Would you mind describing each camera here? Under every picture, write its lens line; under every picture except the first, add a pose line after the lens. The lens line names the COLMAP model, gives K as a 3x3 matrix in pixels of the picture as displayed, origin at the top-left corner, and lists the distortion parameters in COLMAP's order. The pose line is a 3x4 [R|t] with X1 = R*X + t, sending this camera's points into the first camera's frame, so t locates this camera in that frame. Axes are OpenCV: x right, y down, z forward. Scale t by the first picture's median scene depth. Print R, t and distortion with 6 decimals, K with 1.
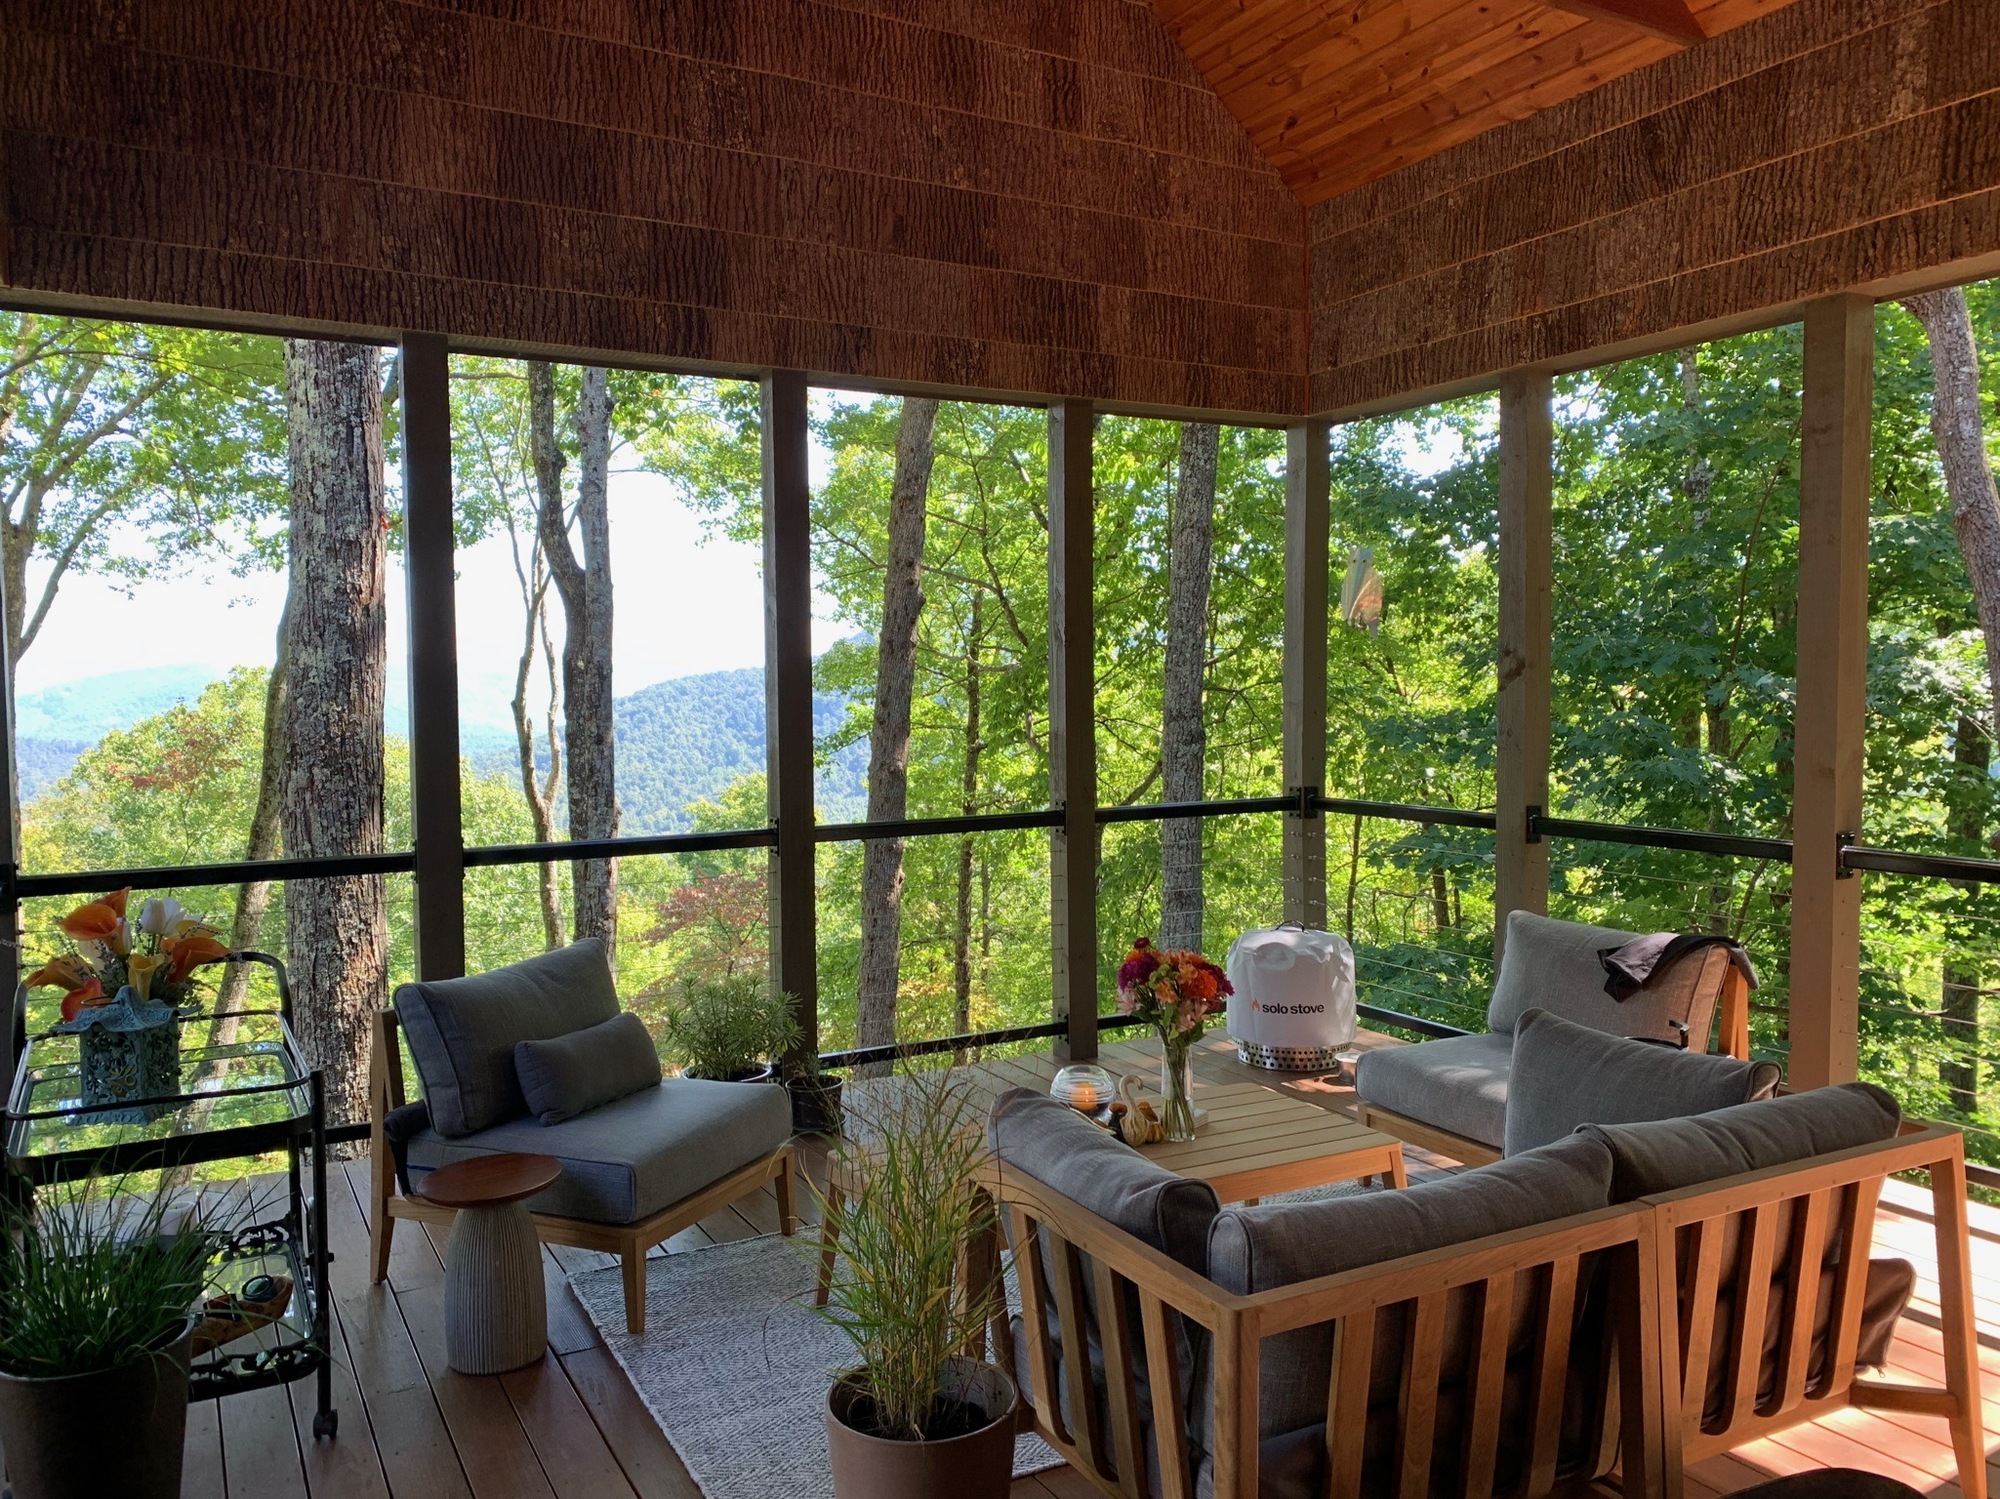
lens RADIAL K [[1486.5, 0, 1000.0], [0, 1486.5, 749.5], [0, 0, 1]] dist [0.005064, -0.034925]
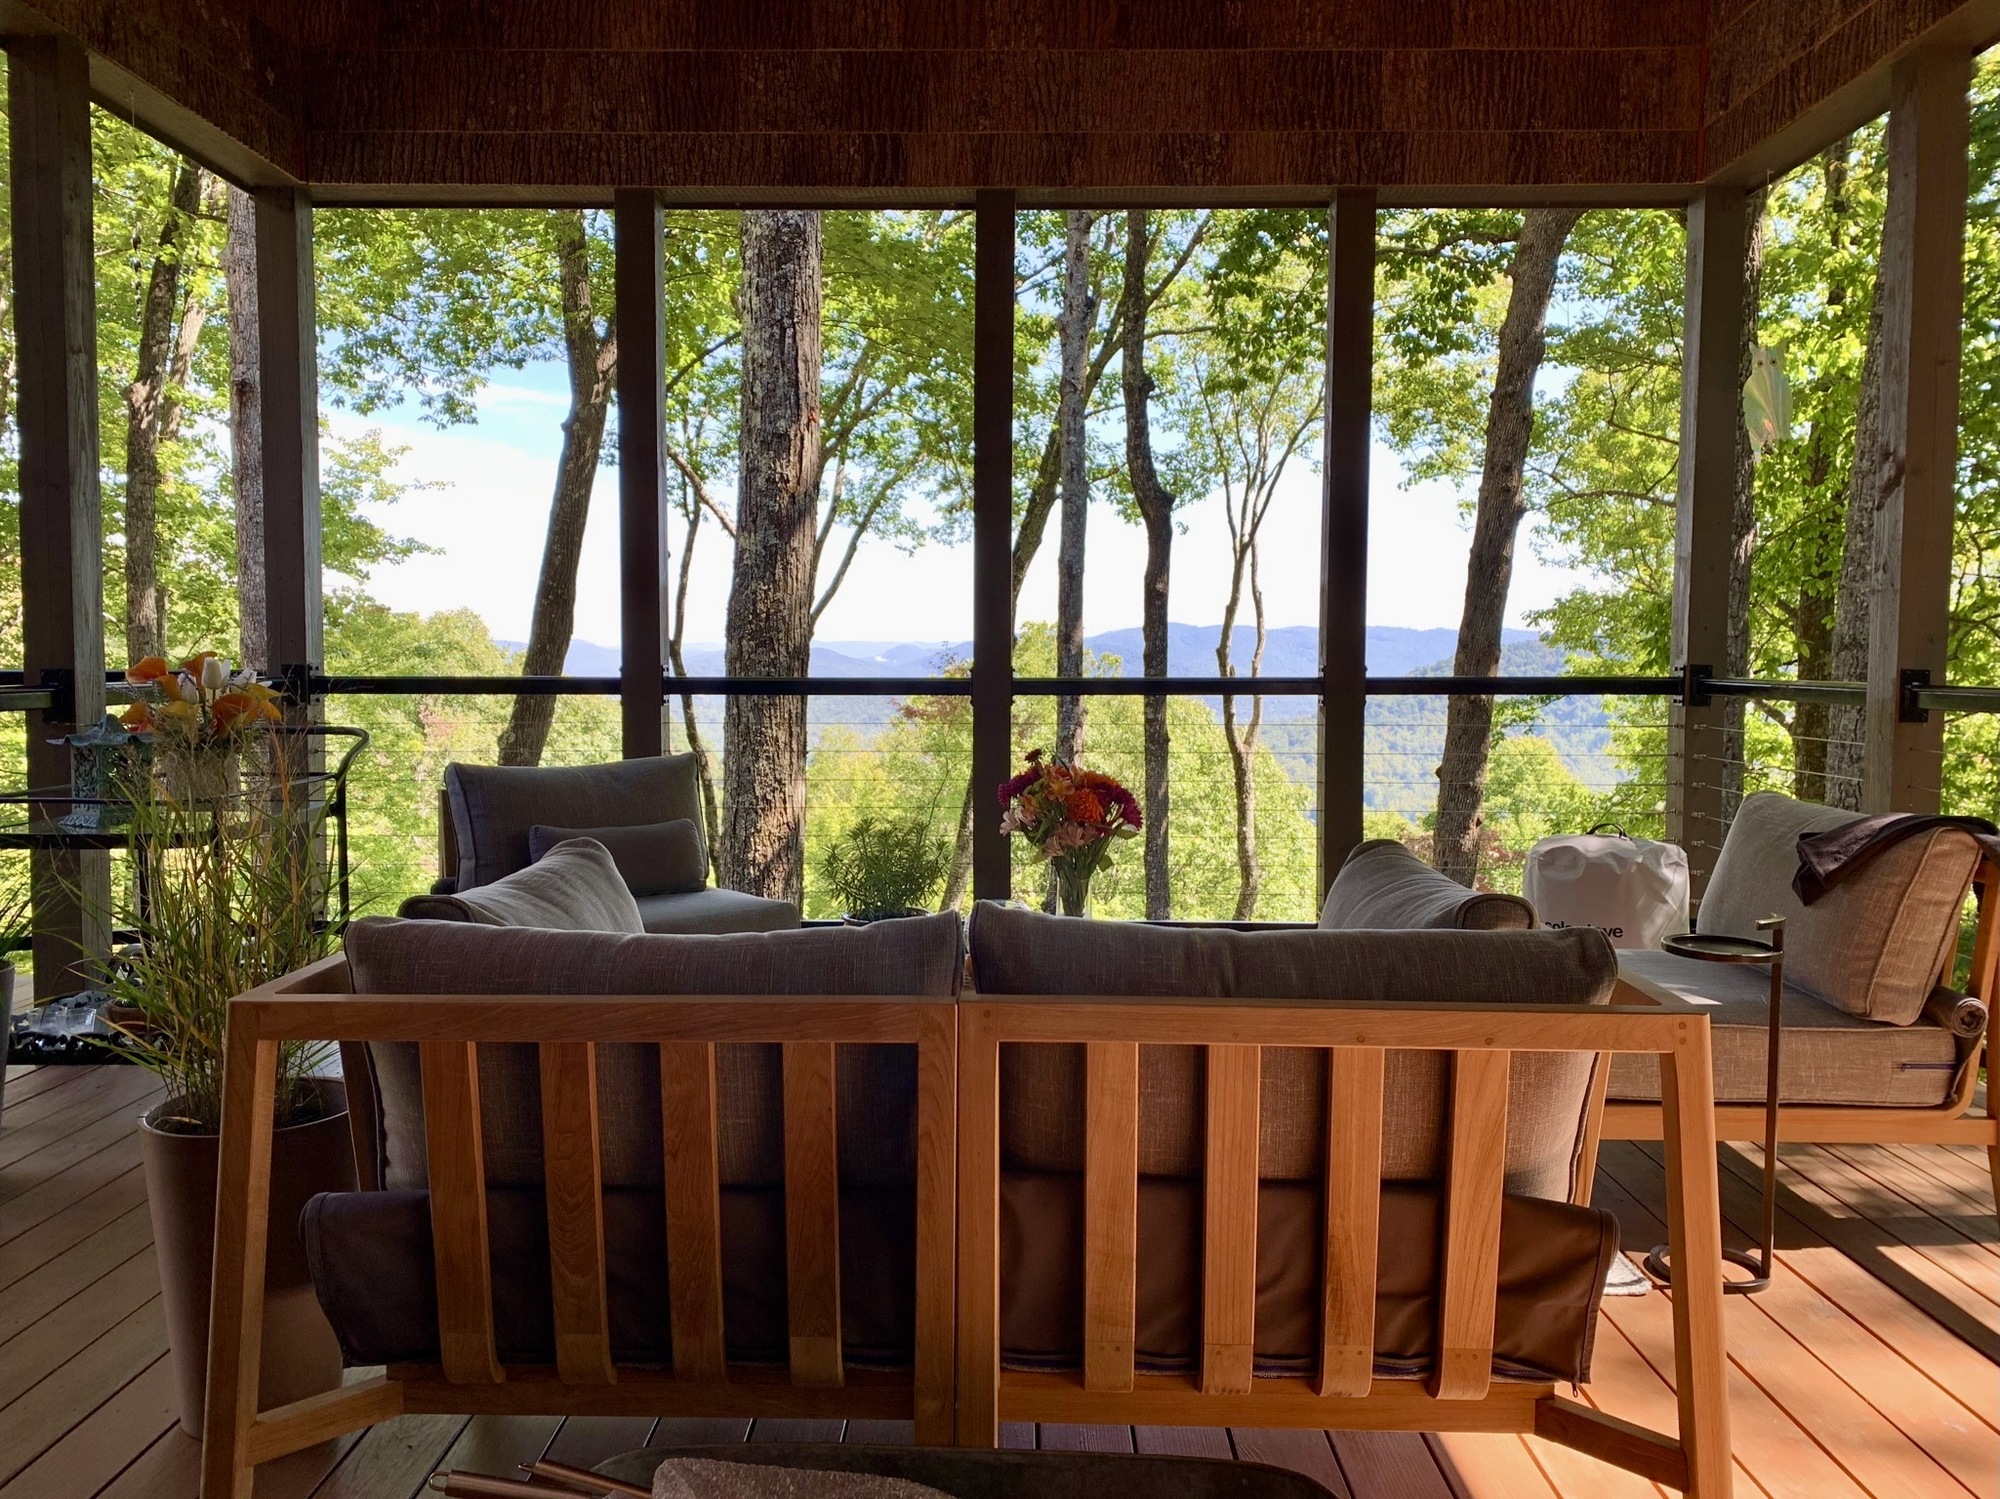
lens RADIAL K [[1482.8, 0, 999.4], [0, 1482.8, 770.5], [0, 0, 1]] dist [-0.005197, -0.007127]
pose [[0.868154, 0.051917, -0.493572, 0.256070], [-0.034605, 0.998425, 0.044154, 0.053631], [0.495087, -0.021253, 0.868583, 0.127560]]
